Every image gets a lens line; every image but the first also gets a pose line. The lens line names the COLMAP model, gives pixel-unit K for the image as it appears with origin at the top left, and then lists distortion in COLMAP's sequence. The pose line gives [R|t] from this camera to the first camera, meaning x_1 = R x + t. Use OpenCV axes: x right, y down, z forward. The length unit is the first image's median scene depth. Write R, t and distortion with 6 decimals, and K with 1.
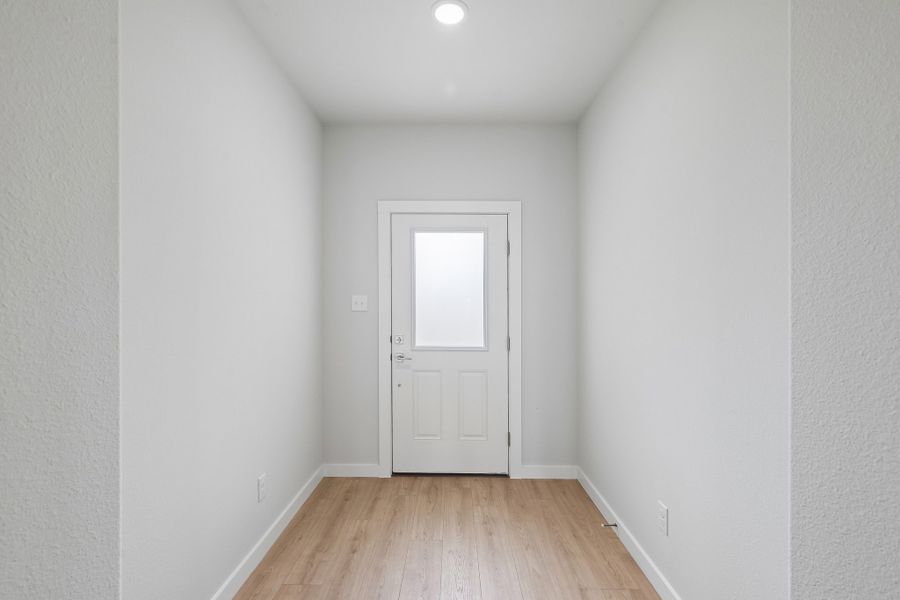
lens RADIAL K [[446.5, 0, 448.6], [0, 446.5, 298.8], [0, 0, 1]] dist [0.012690, 0.000600]
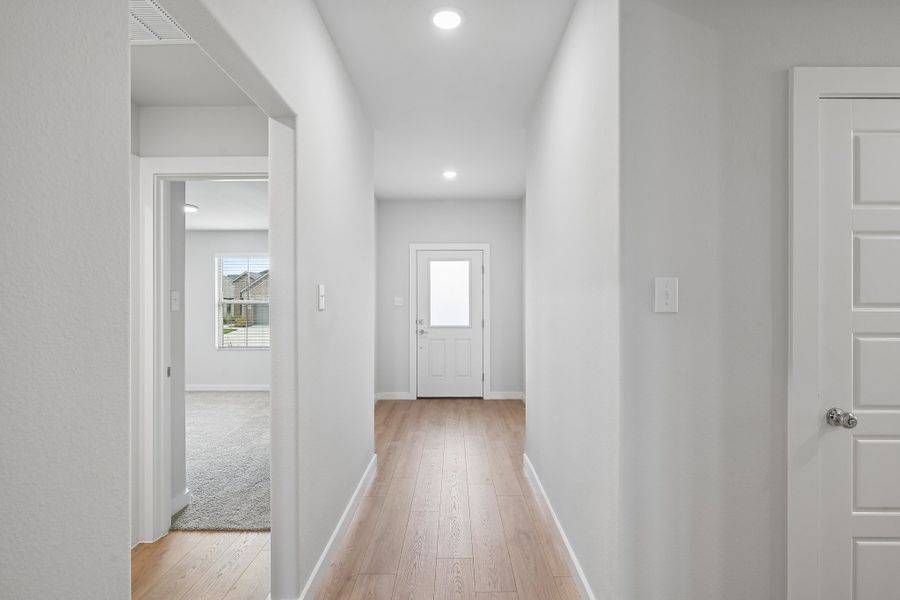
lens RADIAL K [[446.5, 0, 450.8], [0, 446.5, 300.2], [0, 0, 1]] dist [0.012690, 0.000600]
pose [[0.999952, 0.000517, 0.009815, -0.010302], [-0.000556, 0.999992, 0.003950, -0.000935], [-0.009813, -0.003955, 0.999944, -0.771612]]
